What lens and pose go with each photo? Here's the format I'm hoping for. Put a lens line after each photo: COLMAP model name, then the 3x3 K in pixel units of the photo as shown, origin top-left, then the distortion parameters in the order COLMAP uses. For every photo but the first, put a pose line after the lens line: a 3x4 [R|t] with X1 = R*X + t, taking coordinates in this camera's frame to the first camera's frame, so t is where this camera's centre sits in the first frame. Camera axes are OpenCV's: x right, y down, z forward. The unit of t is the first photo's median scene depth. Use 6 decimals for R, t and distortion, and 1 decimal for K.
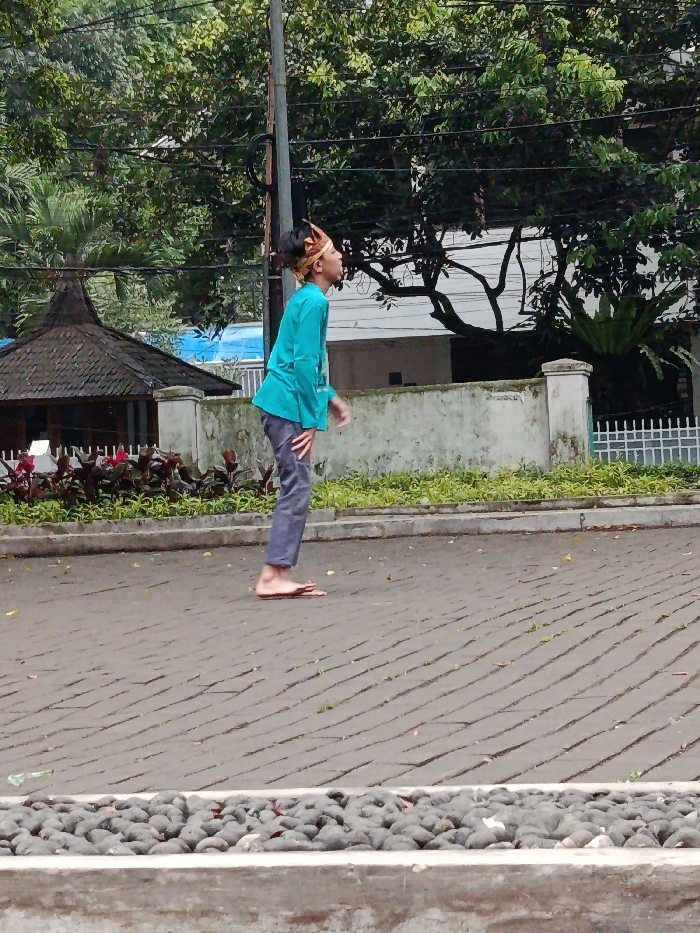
lens RADIAL K [[3522.2, 0, 349.7], [0, 3522.2, 383.6], [0, 0, 1]] dist [0.070326, 4.277183]
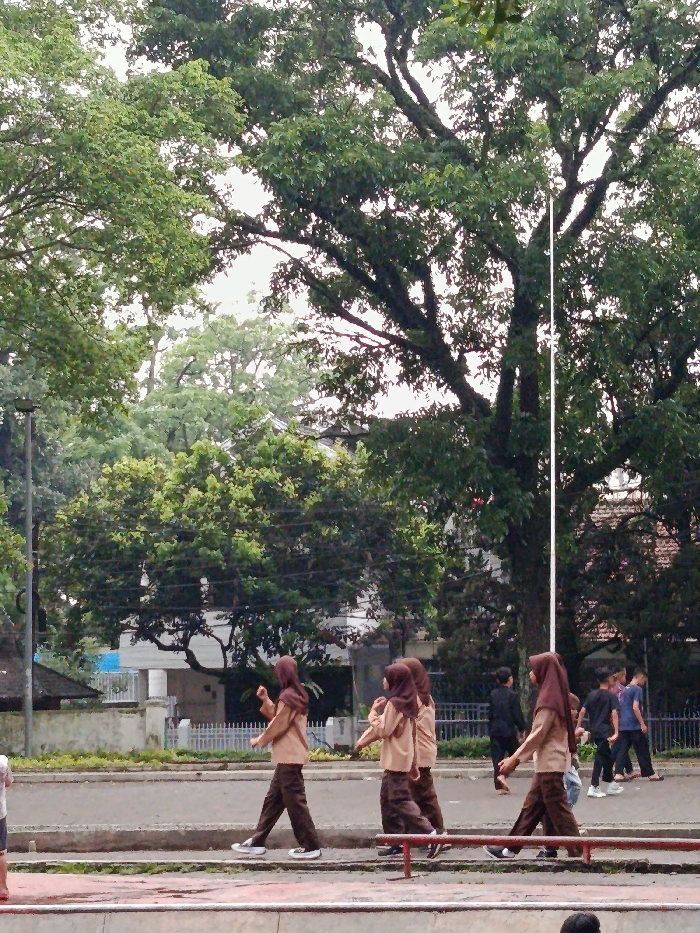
lens RADIAL K [[2719.8, 0, 353.0], [0, 2719.8, 429.7], [0, 0, 1]] dist [0.126234, -1.068430]
pose [[0.998737, 0.026932, -0.042427, 0.246162], [-0.030256, 0.996354, -0.079772, -0.041806], [0.040124, 0.080955, 0.995910, -0.661498]]
